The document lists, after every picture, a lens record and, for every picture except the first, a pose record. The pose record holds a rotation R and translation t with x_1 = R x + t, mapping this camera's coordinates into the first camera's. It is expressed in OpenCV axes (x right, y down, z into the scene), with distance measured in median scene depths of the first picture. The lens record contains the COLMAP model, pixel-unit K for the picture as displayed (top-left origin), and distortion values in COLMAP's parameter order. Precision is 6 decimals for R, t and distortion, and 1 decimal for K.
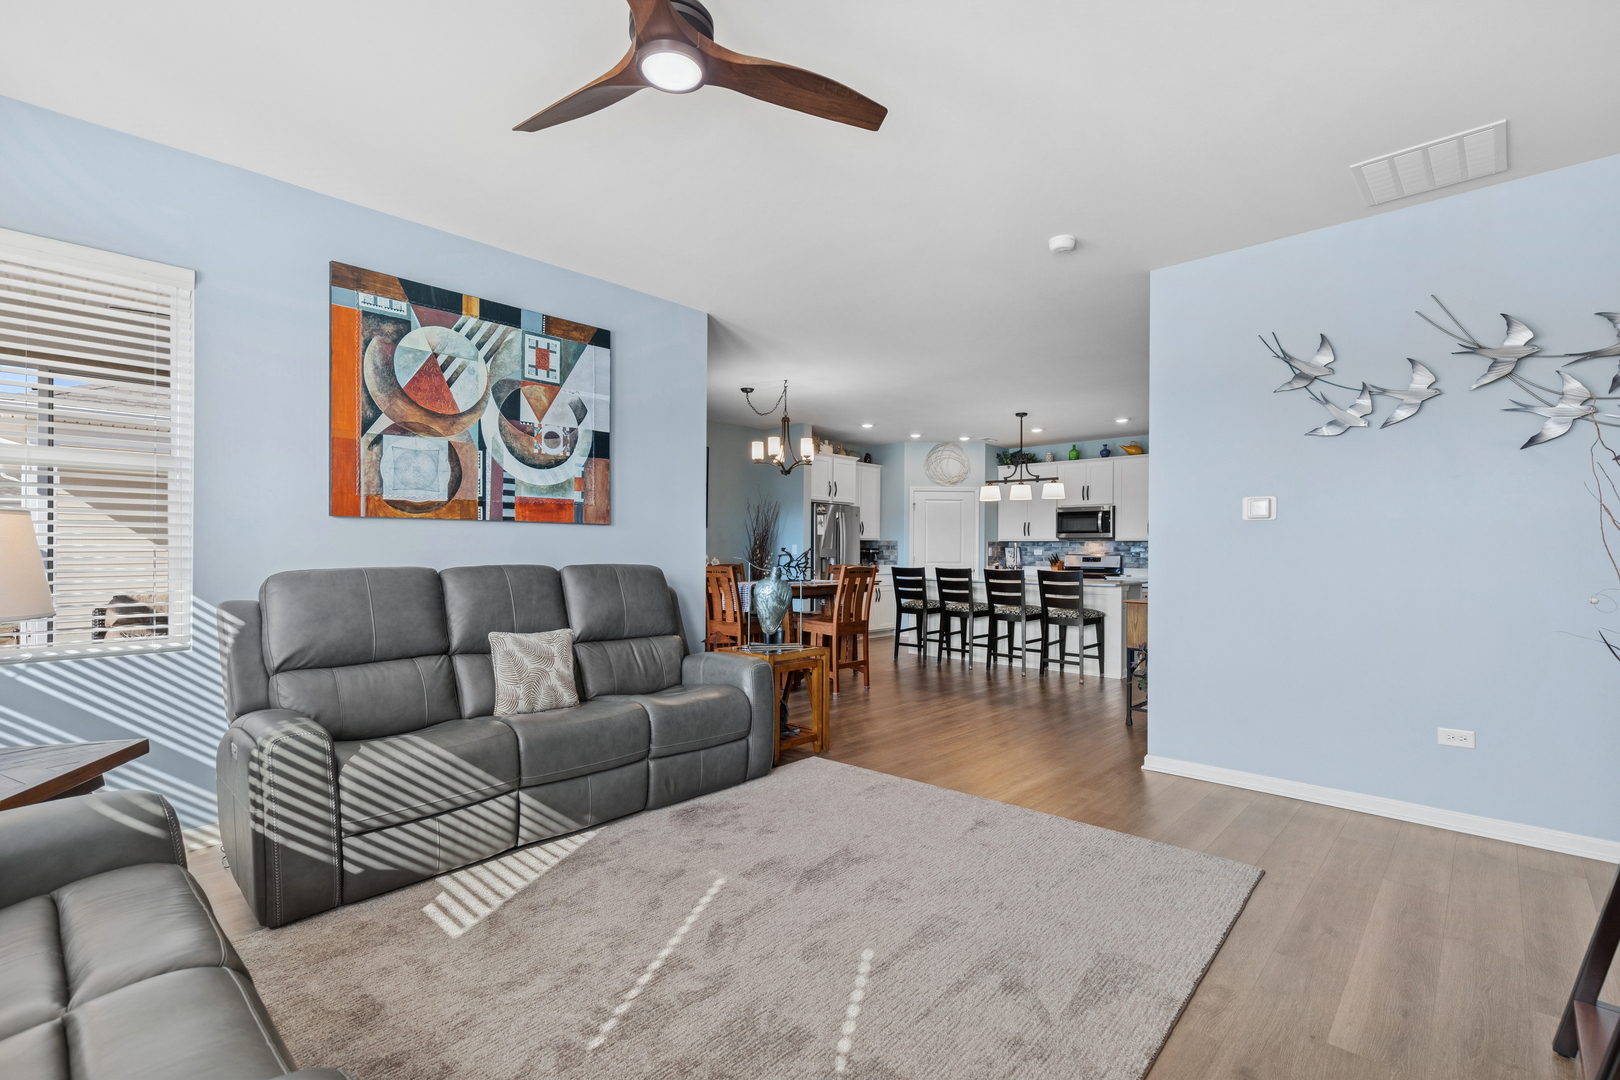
lens RADIAL K [[726.4, 0, 814.4], [0, 726.4, 549.6], [0, 0, 1]] dist [-0.000872, 0.000380]
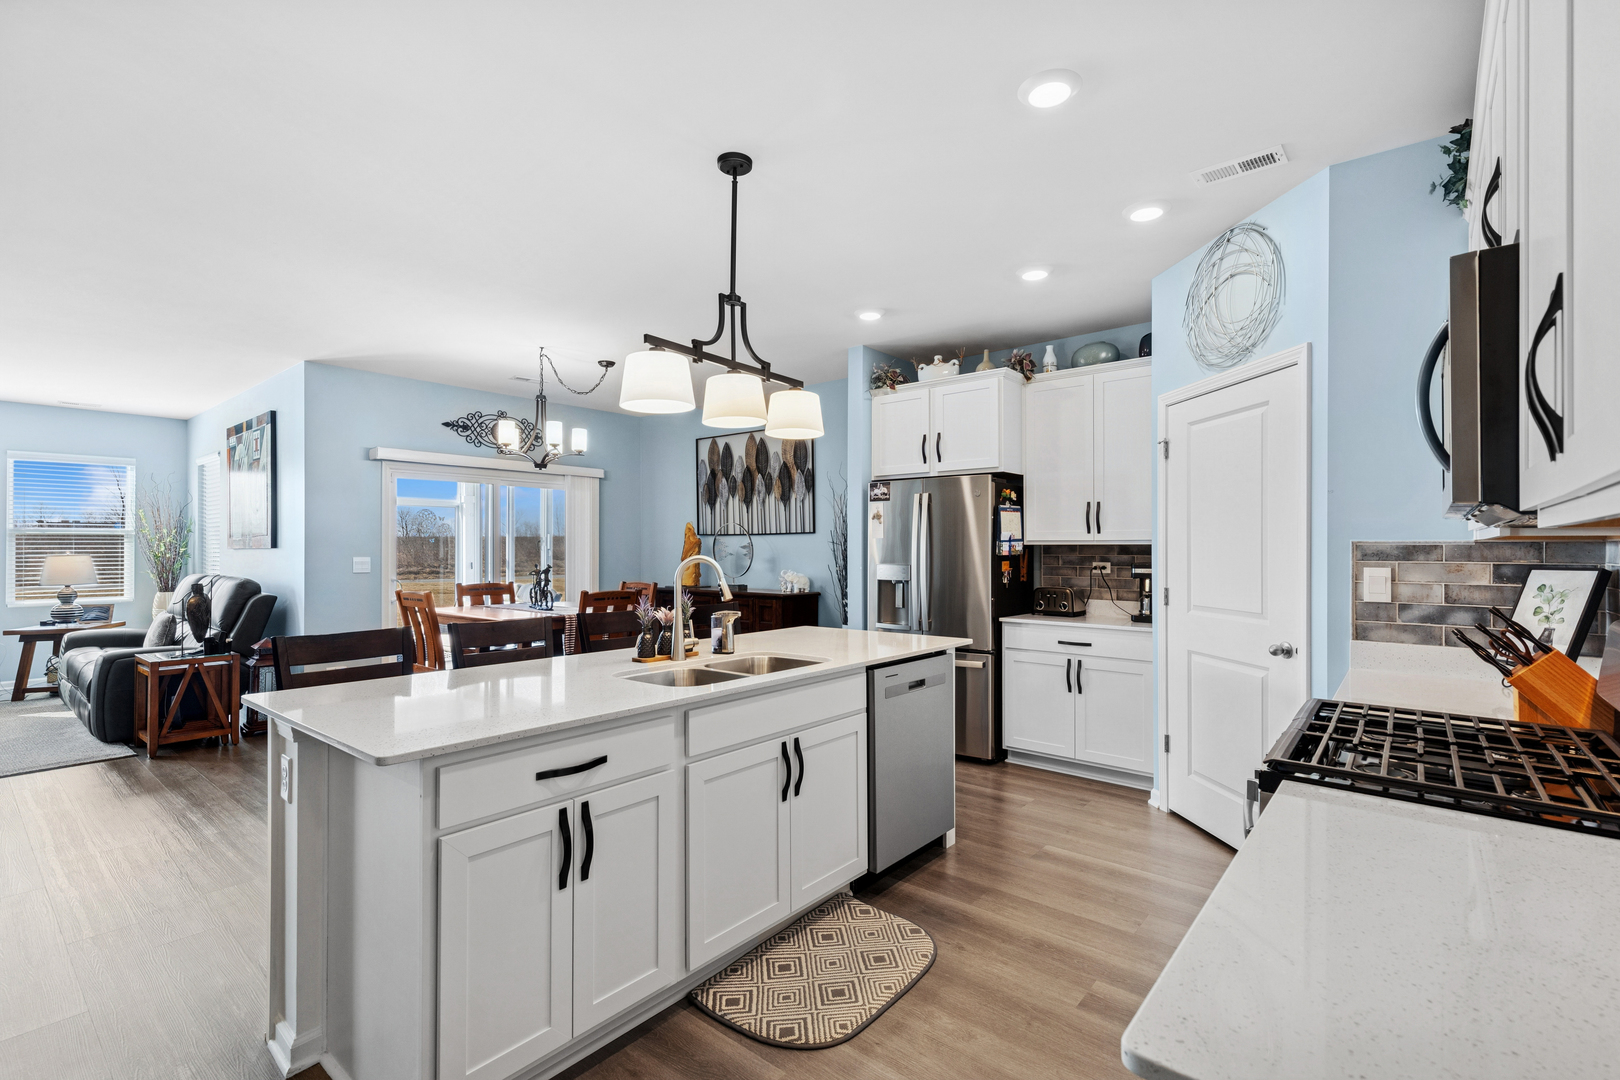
lens RADIAL K [[726.4, 0, 814.4], [0, 726.4, 549.6], [0, 0, 1]] dist [-0.000872, 0.000380]
pose [[0.057486, -0.005452, -0.998331, 0.514696], [-0.000030, 0.999985, -0.005463, -0.008259], [0.998346, 0.000344, 0.057485, 0.854433]]
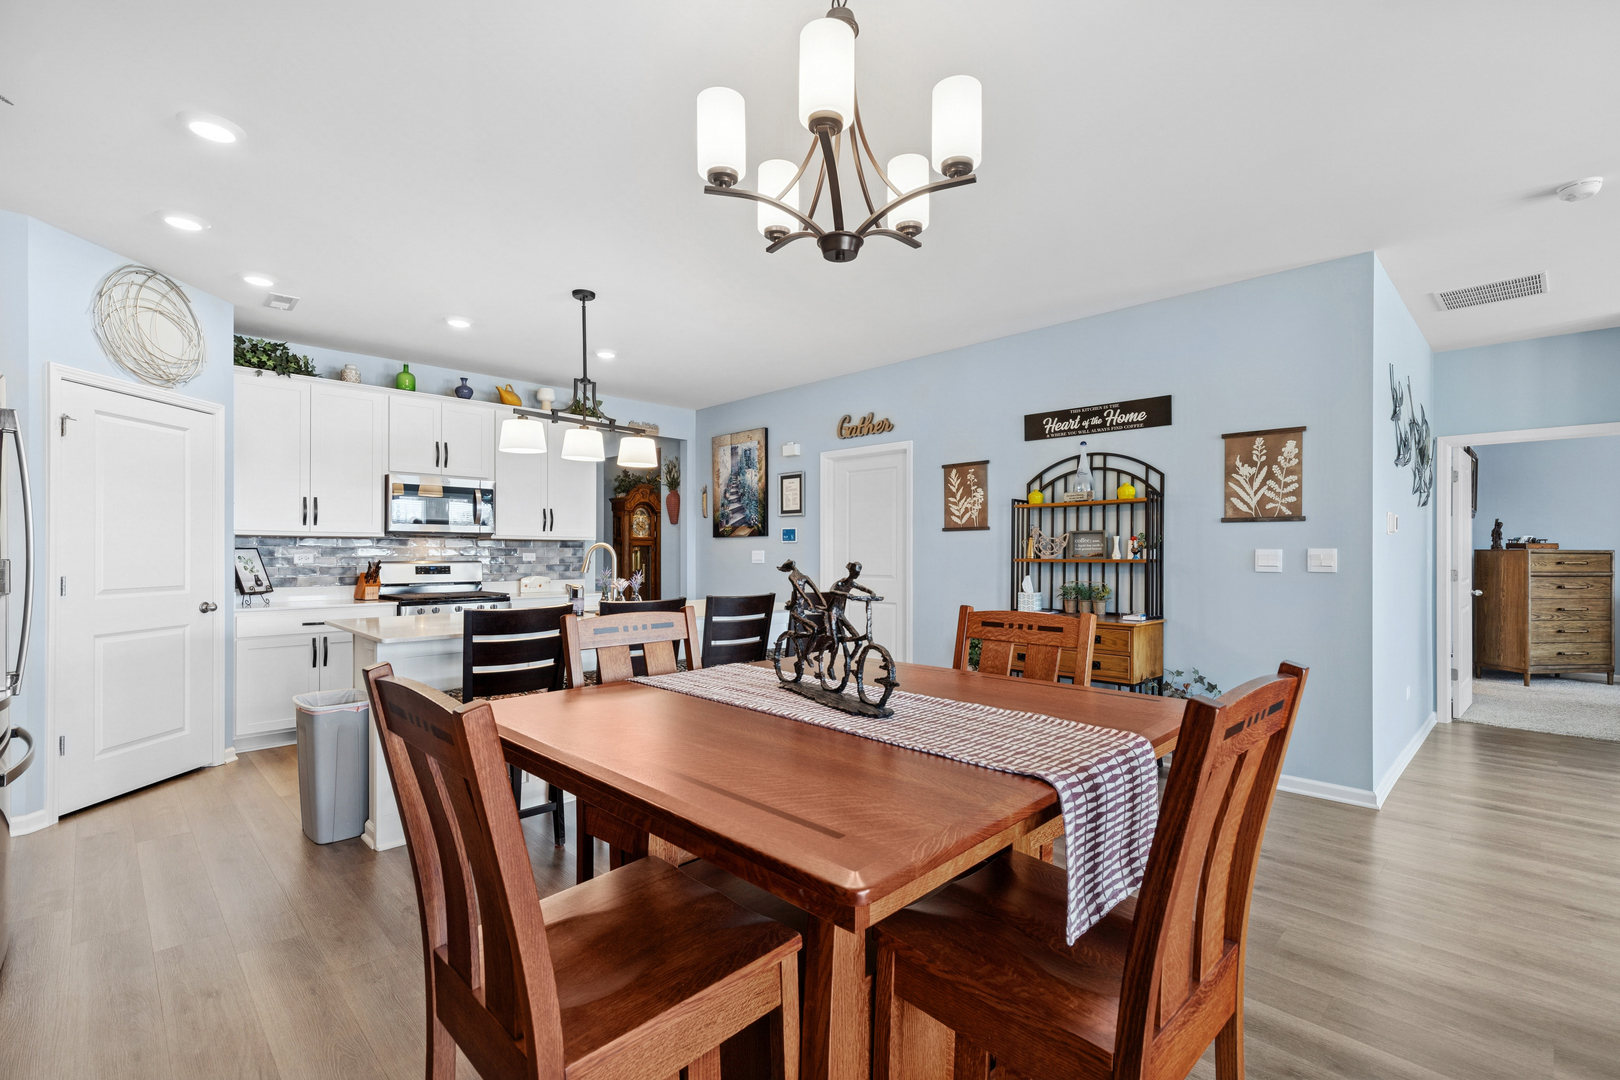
lens RADIAL K [[726.4, 0, 814.4], [0, 726.4, 549.6], [0, 0, 1]] dist [-0.000872, 0.000380]
pose [[0.031742, -0.003619, 0.999490, -0.192677], [-0.001133, 0.999993, 0.003657, -0.005119], [-0.999495, -0.001248, 0.031738, 0.687476]]
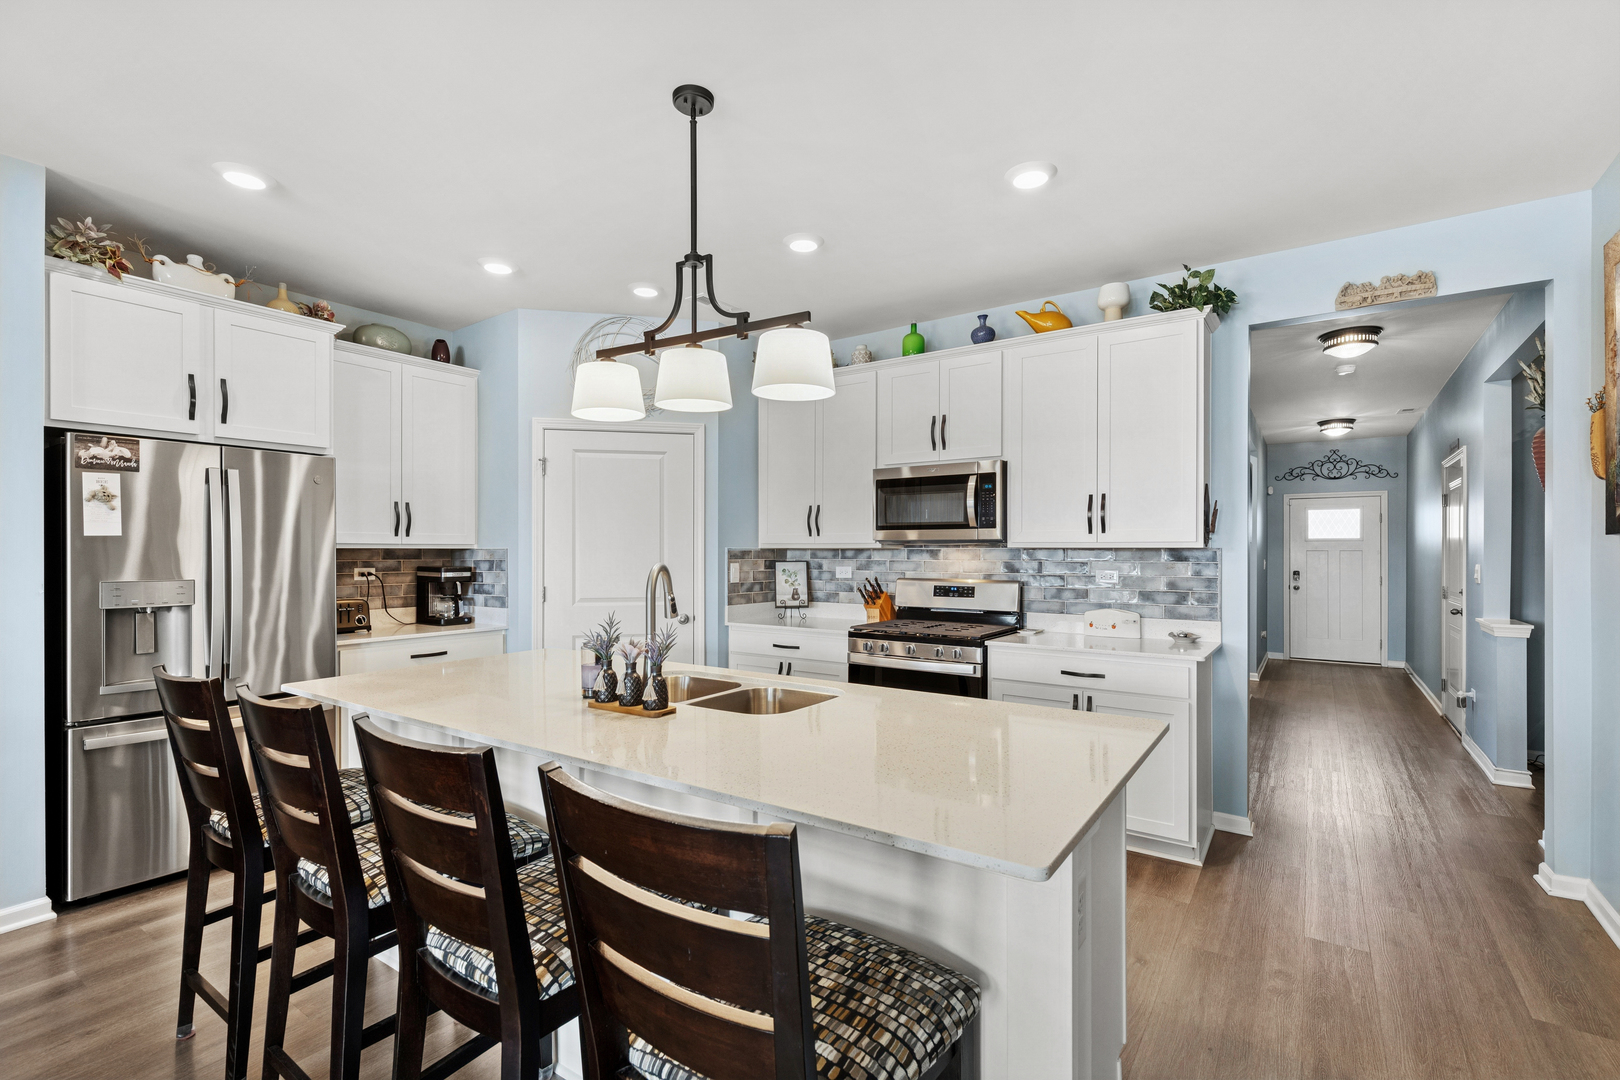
lens RADIAL K [[721.3, 0, 821.4], [0, 721.3, 552.7], [0, 0, 1]] dist [-0.001018, -0.000043]
pose [[0.987677, -0.007857, 0.156309, 0.242805], [0.007414, 0.999967, 0.003416, -0.011196], [-0.156330, -0.002215, 0.987702, 0.604354]]
